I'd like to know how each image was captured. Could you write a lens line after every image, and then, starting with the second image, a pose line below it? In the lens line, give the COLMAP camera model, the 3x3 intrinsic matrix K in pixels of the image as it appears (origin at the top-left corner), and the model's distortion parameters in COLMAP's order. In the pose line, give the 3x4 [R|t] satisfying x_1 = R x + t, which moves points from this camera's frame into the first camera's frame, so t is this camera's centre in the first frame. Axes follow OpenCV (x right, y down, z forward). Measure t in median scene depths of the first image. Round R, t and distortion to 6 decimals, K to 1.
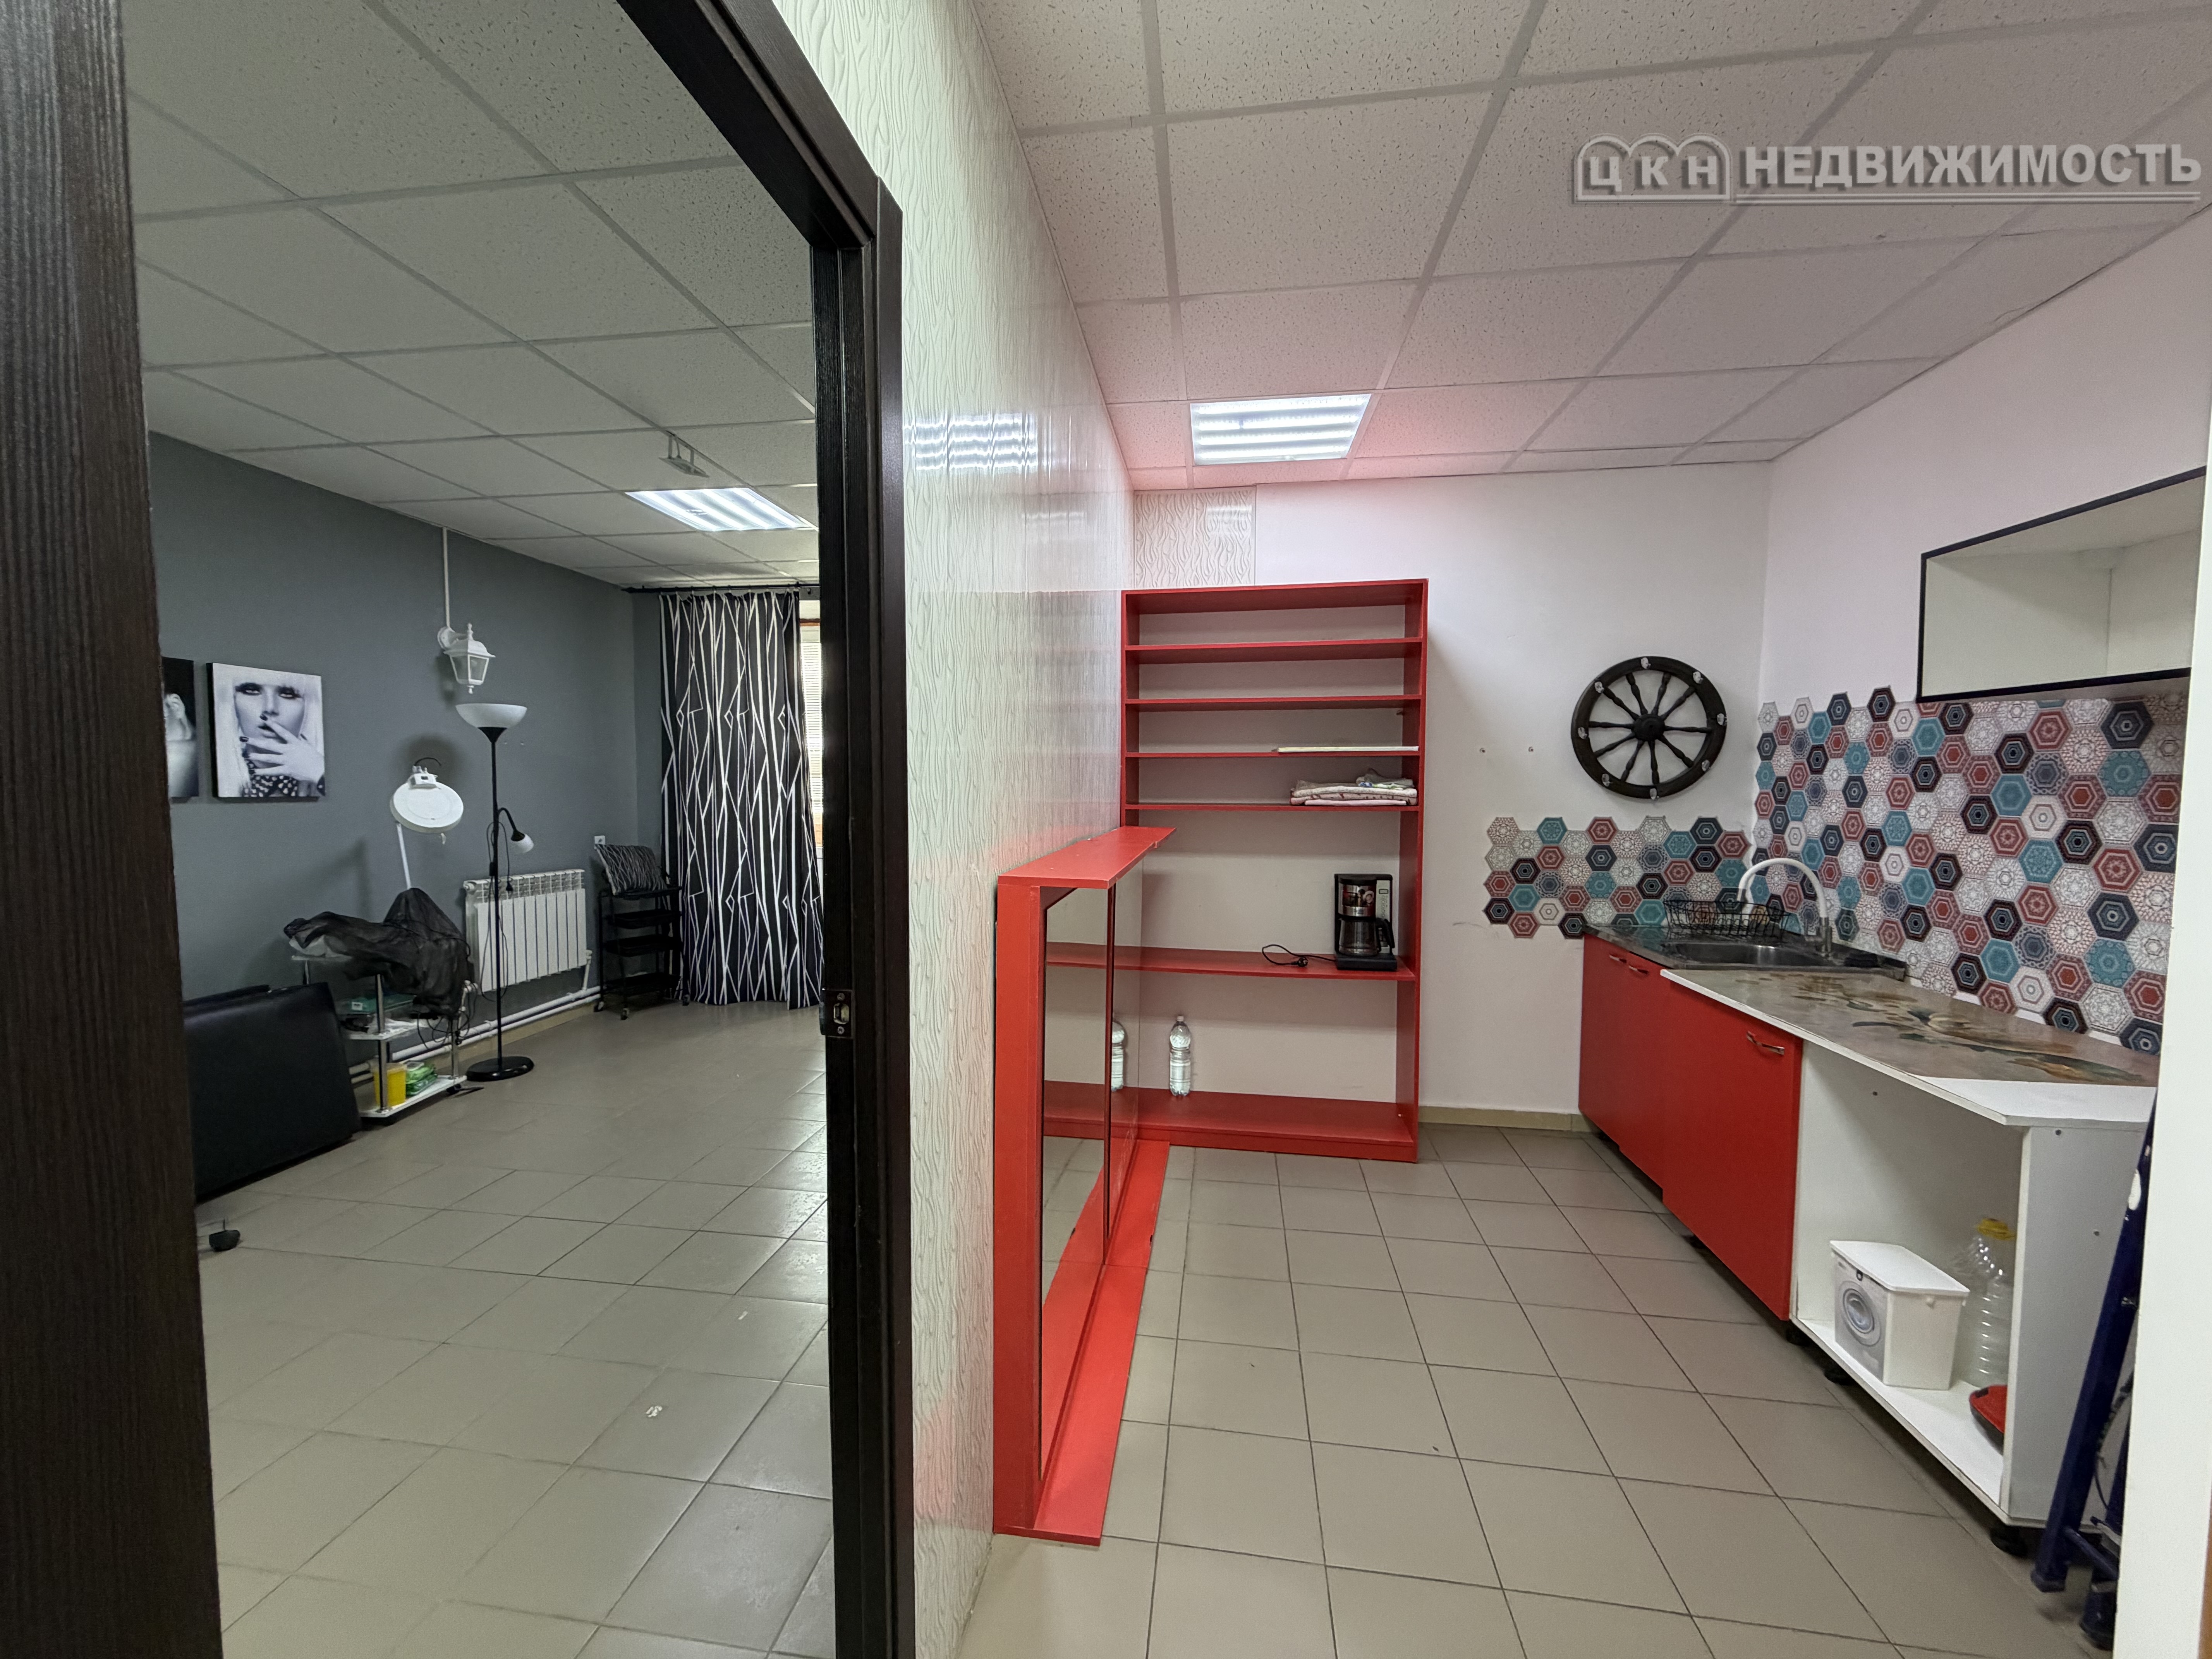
lens RADIAL K [[881.0, 0, 1104.8], [0, 881.0, 836.3], [0, 0, 1]] dist [0.001637, -0.000596]
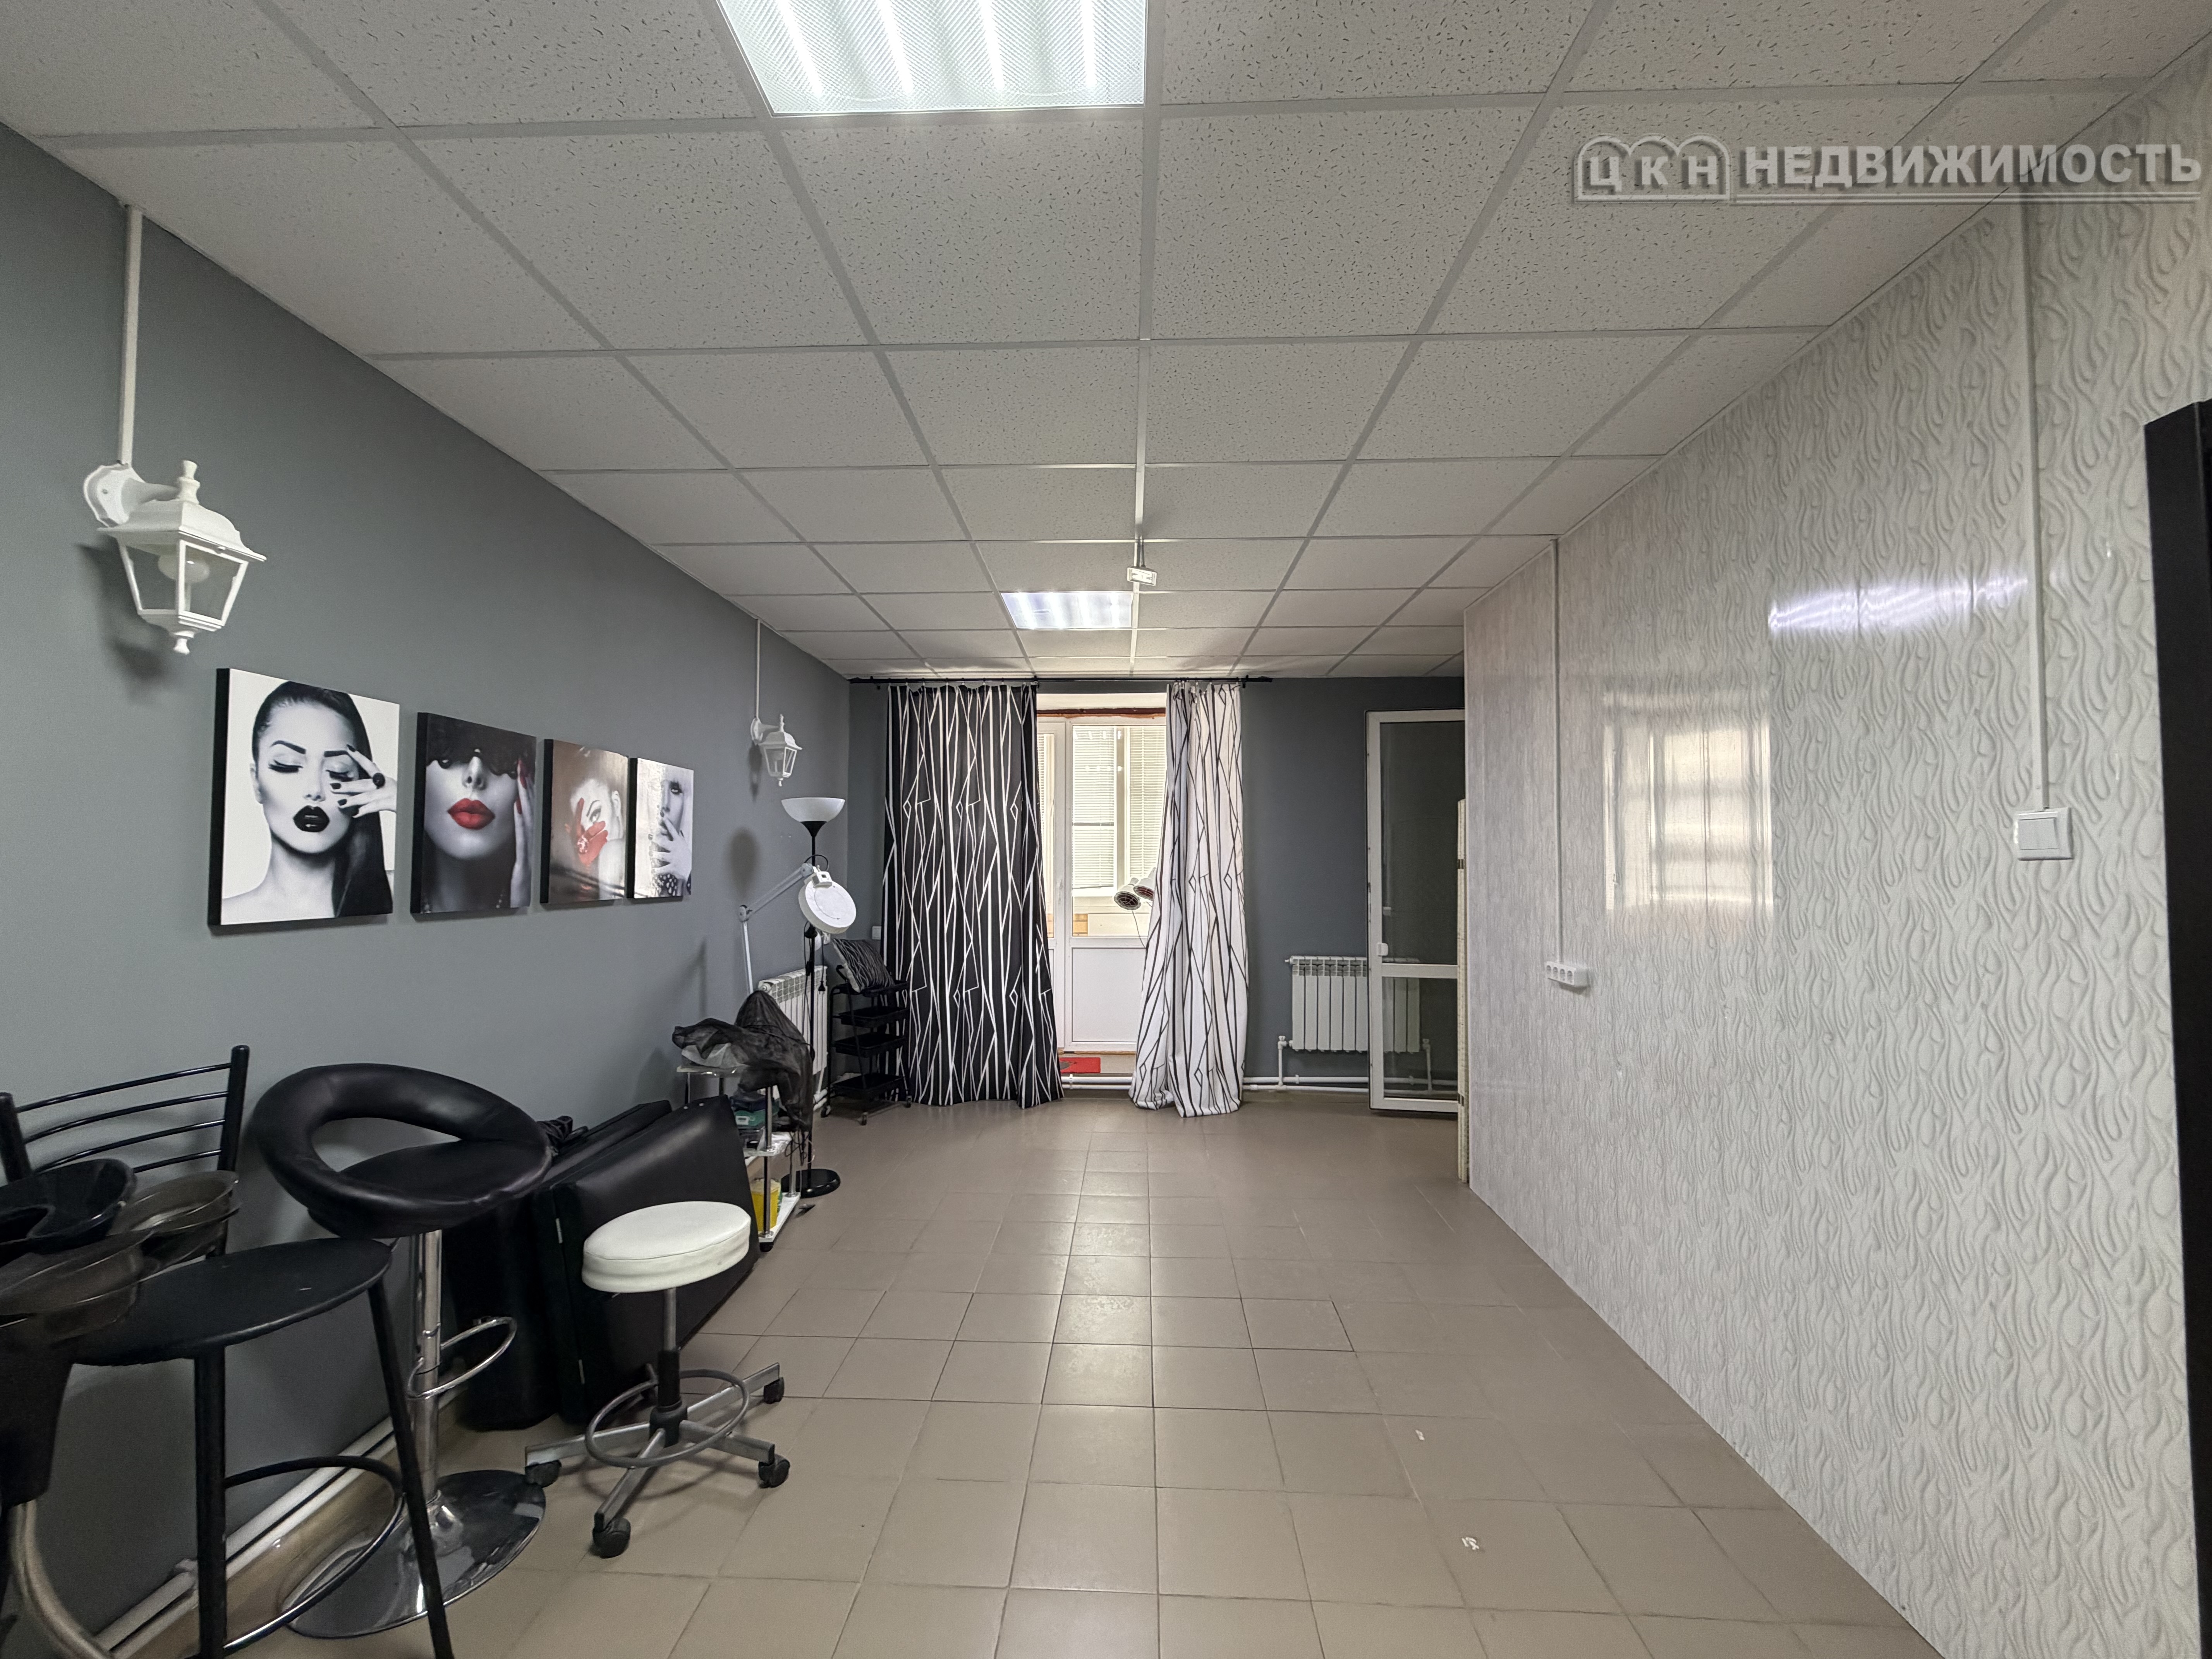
lens RADIAL K [[881.0, 0, 1095.8], [0, 881.0, 833.8], [0, 0, 1]] dist [0.001637, -0.000596]
pose [[0.995568, 0.002664, 0.094006, -0.368693], [0.006045, 0.995719, -0.092238, -0.014156], [-0.093850, 0.092398, 0.991290, 0.006341]]
